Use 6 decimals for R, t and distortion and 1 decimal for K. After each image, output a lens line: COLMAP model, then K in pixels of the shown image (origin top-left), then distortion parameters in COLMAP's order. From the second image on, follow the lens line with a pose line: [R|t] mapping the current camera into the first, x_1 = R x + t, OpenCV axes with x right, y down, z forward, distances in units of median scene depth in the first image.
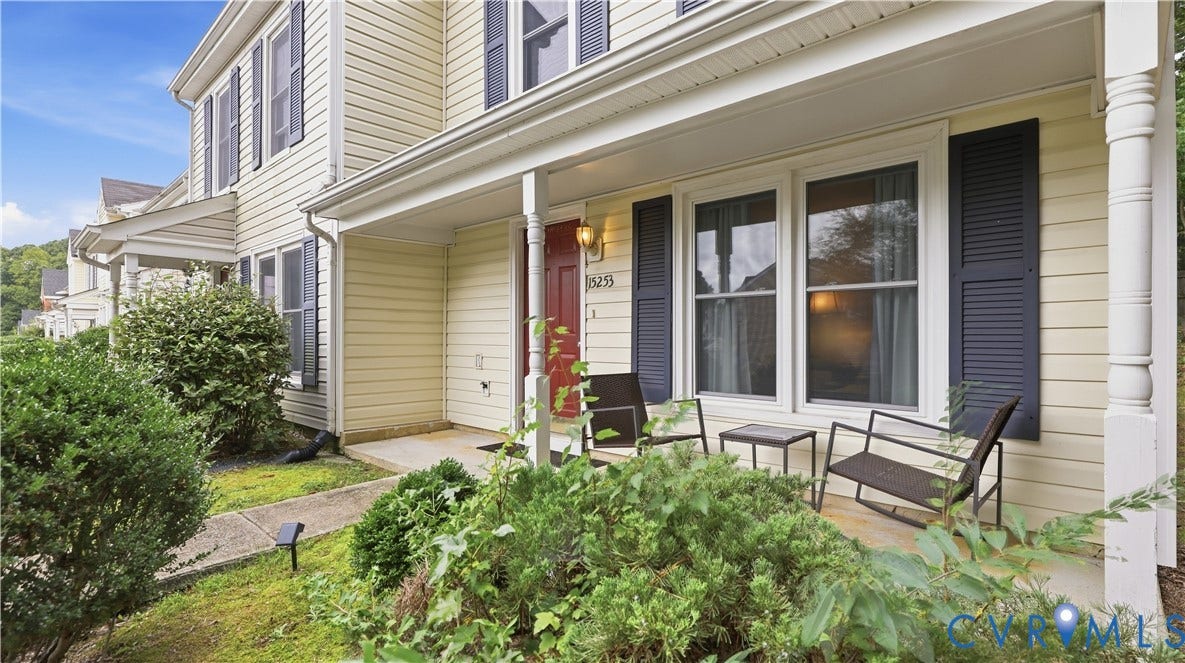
lens RADIAL K [[561.3, 0, 592.9], [0, 561.3, 335.4], [0, 0, 1]] dist [-0.001284, -0.000206]
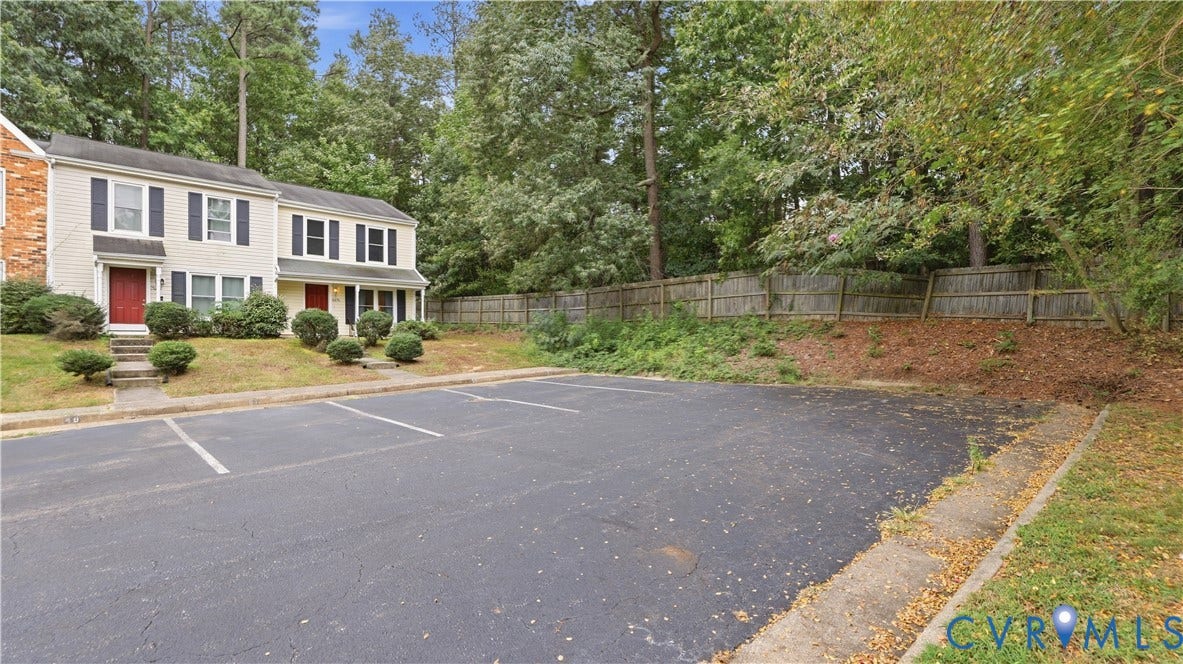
lens RADIAL K [[553.4, 0, 597.7], [0, 553.4, 346.4], [0, 0, 1]] dist [0.002526, -0.000075]
pose [[0.060853, -0.017279, 0.997997, -4.869262], [-0.014868, 0.999724, 0.018216, 0.193007], [-0.998036, -0.015947, 0.060580, -1.629665]]
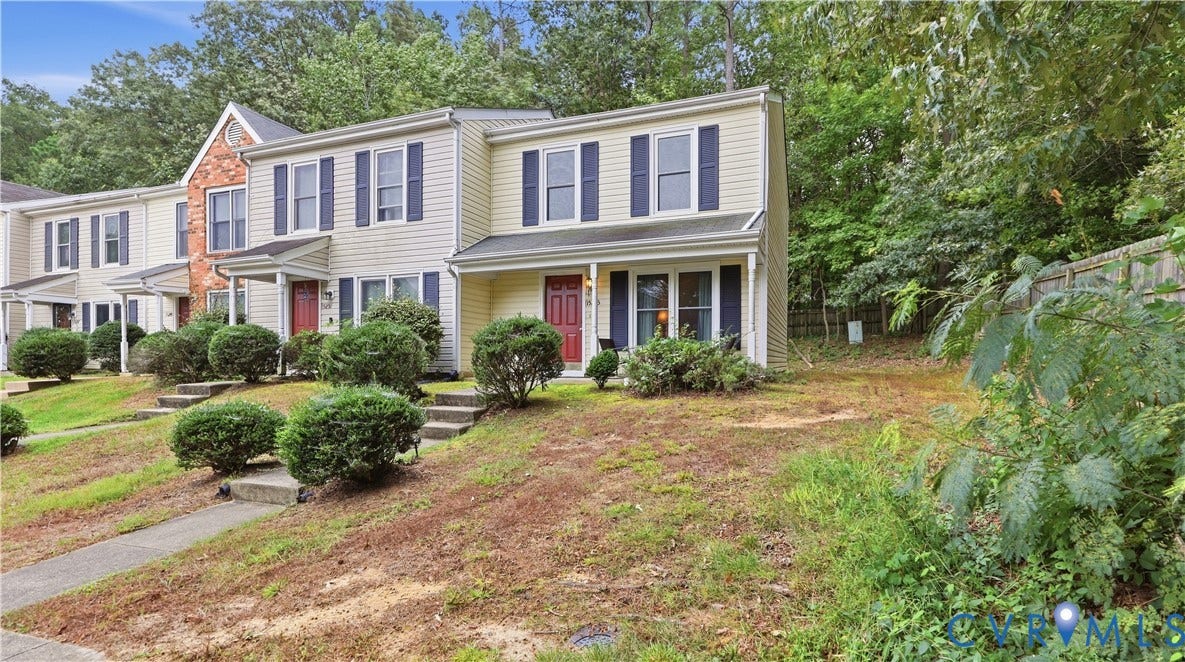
lens RADIAL K [[555.6, 0, 599.5], [0, 555.6, 366.0], [0, 0, 1]] dist [0.004369, 0.000339]
pose [[0.920538, -0.012426, 0.390456, -0.945975], [0.001424, 0.999594, 0.028453, 0.114788], [-0.390651, -0.025636, 0.920182, -1.274298]]
